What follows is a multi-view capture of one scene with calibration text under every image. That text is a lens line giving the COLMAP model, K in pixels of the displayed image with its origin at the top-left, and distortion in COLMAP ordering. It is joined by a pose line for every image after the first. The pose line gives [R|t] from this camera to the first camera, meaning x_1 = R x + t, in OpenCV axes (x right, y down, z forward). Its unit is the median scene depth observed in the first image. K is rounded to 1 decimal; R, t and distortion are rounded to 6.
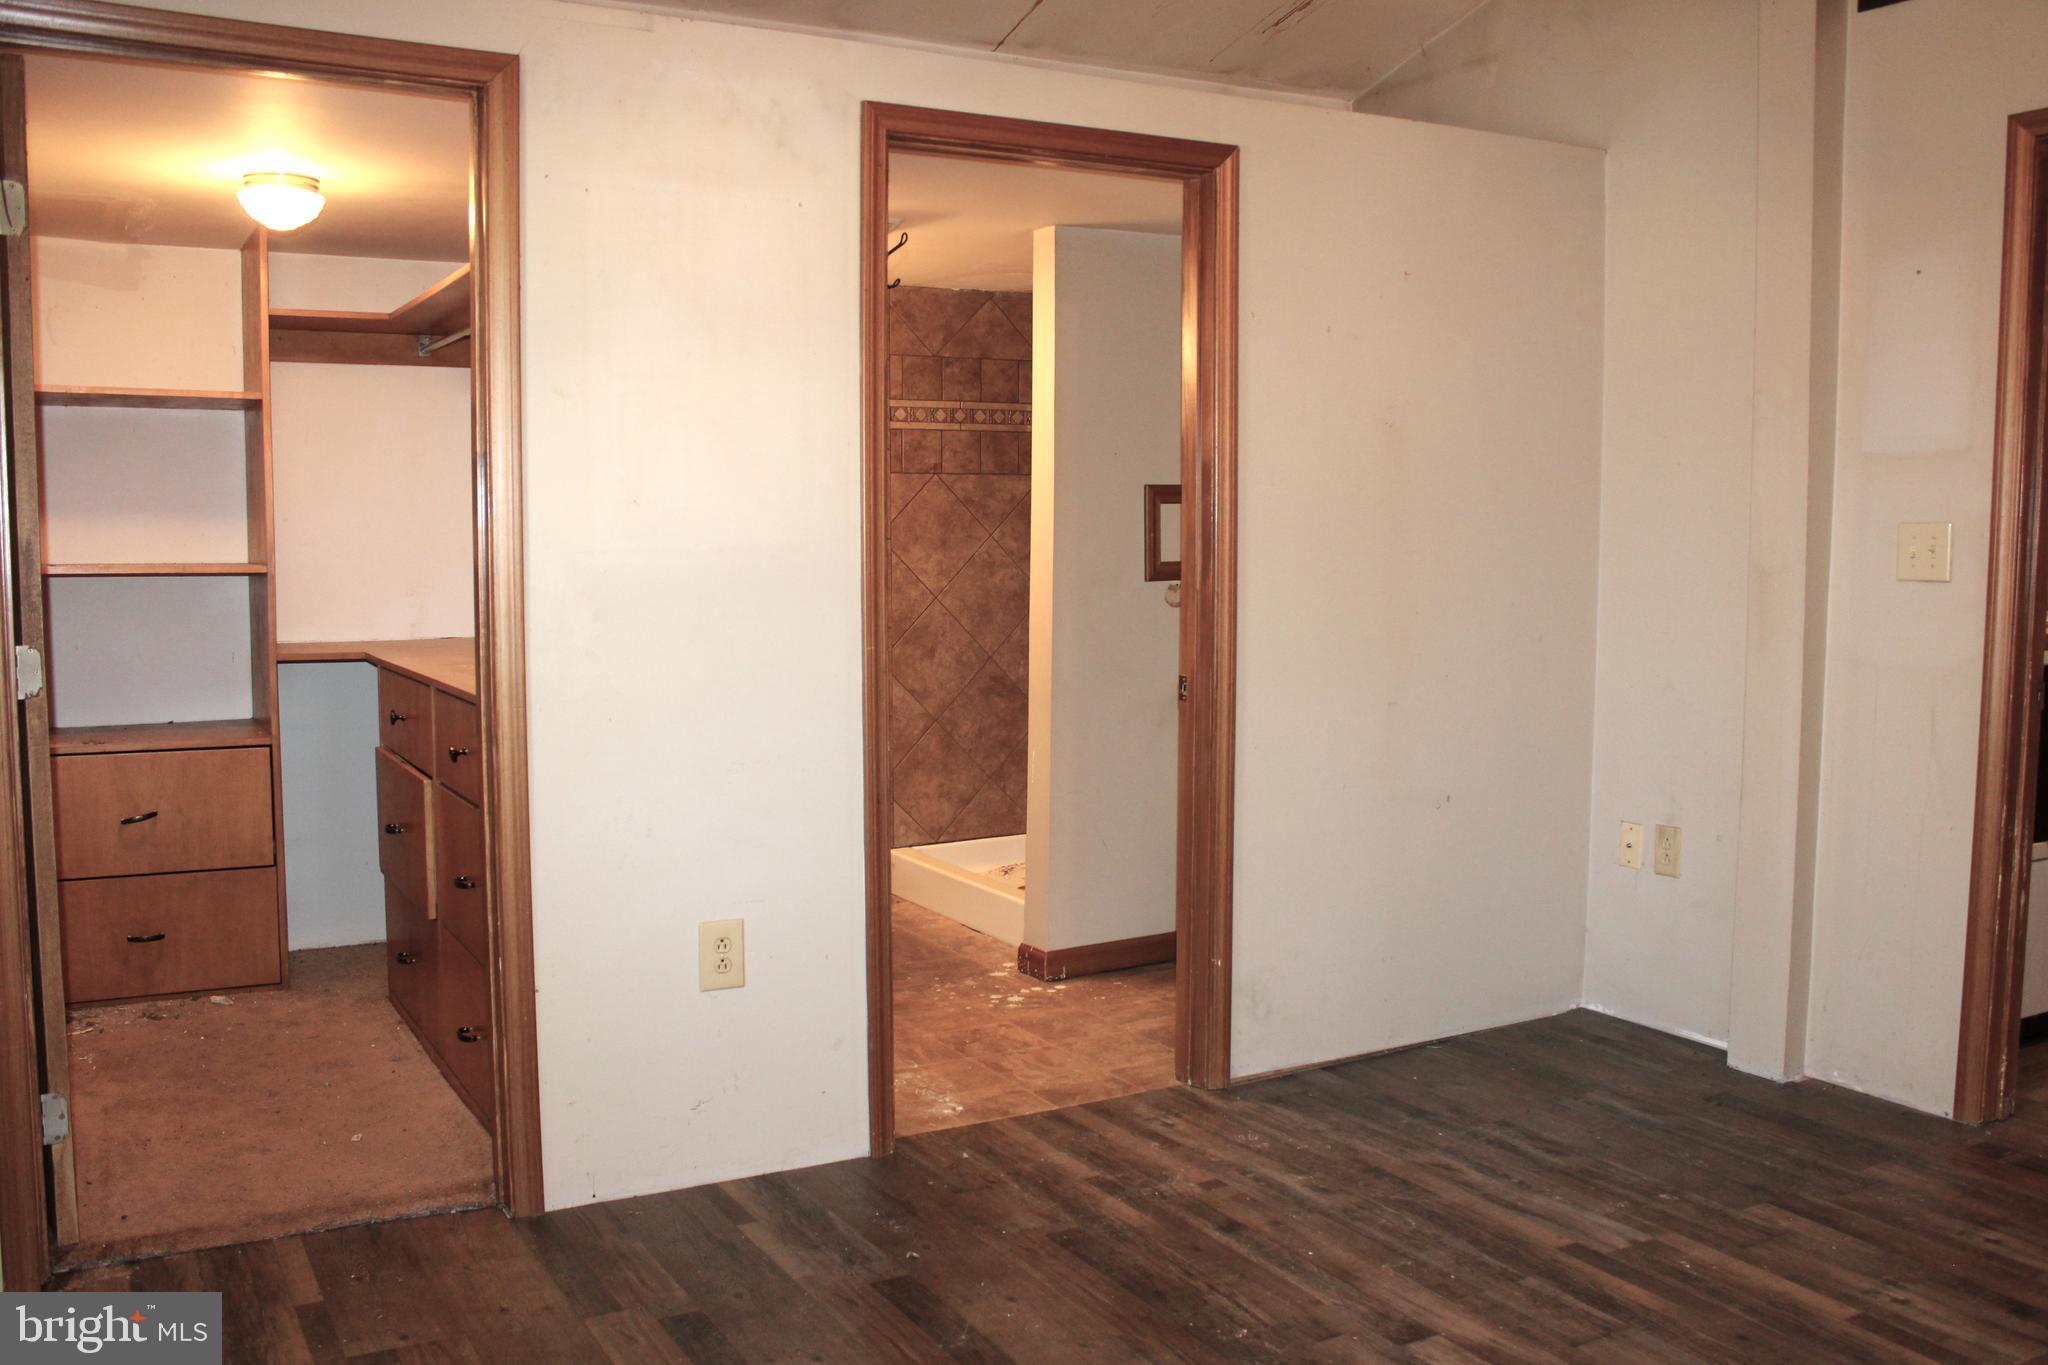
lens RADIAL K [[1748.9, 0, 1045.5], [0, 1748.9, 685.4], [0, 0, 1]] dist [-0.173157, 0.151356]
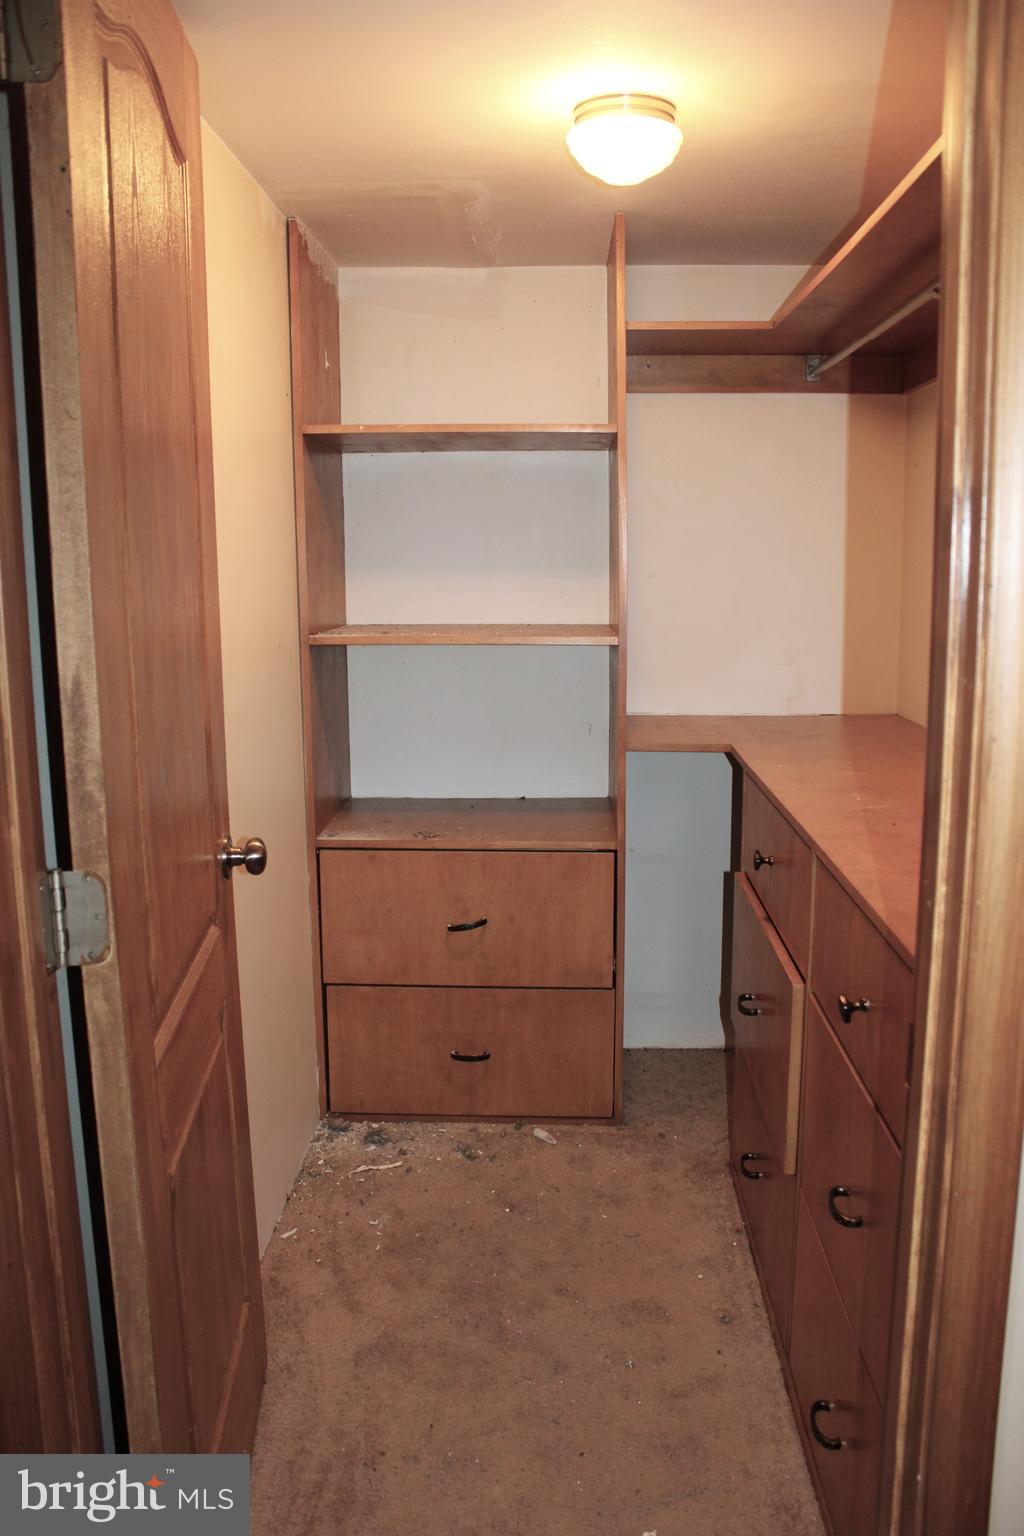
lens RADIAL K [[1311.7, 0, 512.1], [0, 1311.7, 772.2], [0, 0, 1]] dist [-0.173157, 0.151356]
pose [[0.846237, 0.076422, -0.527298, -0.188967], [-0.036989, 0.995699, 0.084946, -0.066799], [0.531521, -0.052380, 0.845424, 0.500984]]
